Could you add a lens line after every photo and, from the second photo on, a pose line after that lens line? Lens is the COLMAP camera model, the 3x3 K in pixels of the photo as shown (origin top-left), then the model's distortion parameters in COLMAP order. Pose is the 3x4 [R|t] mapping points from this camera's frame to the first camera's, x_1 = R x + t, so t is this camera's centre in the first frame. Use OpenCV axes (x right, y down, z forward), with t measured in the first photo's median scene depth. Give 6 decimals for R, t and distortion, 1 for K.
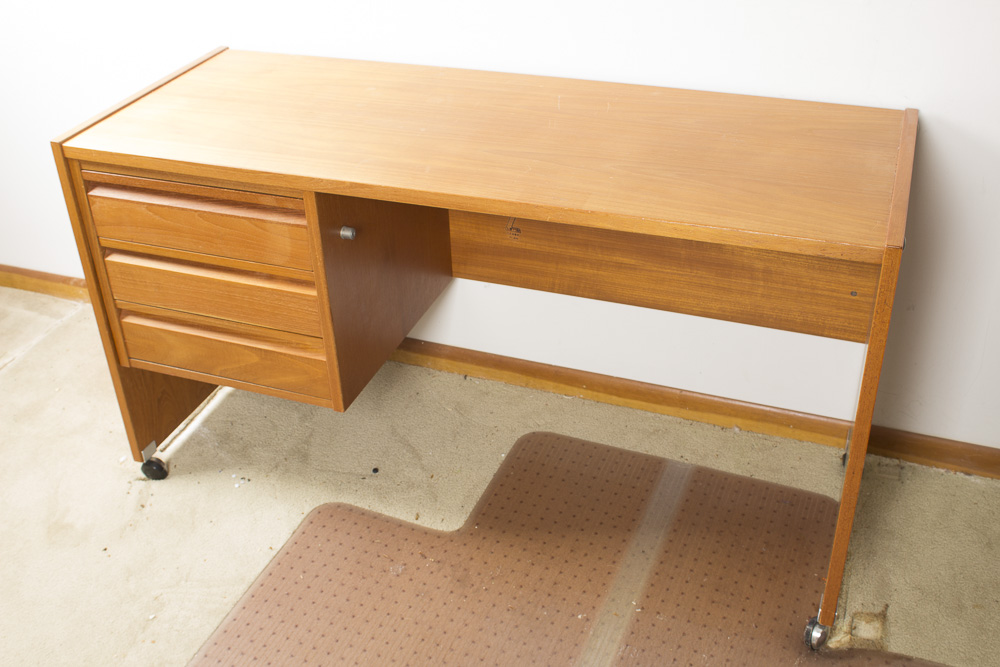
lens RADIAL K [[1086.6, 0, 499.1], [0, 1086.6, 328.6], [0, 0, 1]] dist [-0.074654, 0.000000]
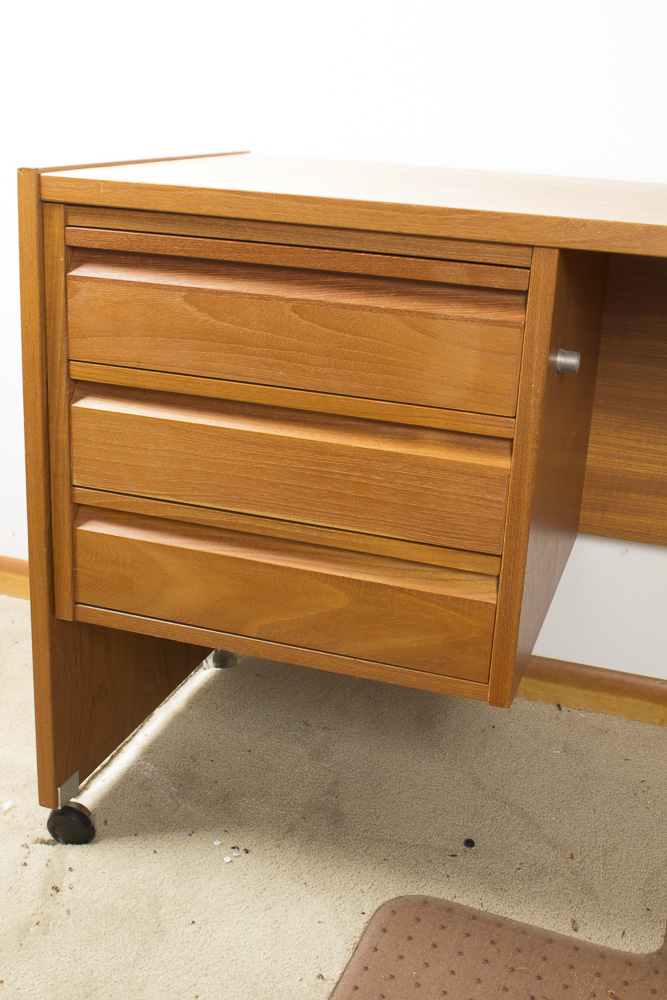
lens RADIAL K [[1147.6, 0, 334.1], [0, 1147.6, 503.1], [0, 0, 1]] dist [-0.072822, 0.000000]
pose [[0.995084, 0.068205, 0.071800, -0.272254], [-0.050218, 0.972422, -0.227760, 0.109734], [-0.085355, 0.223034, 0.971067, 0.435201]]
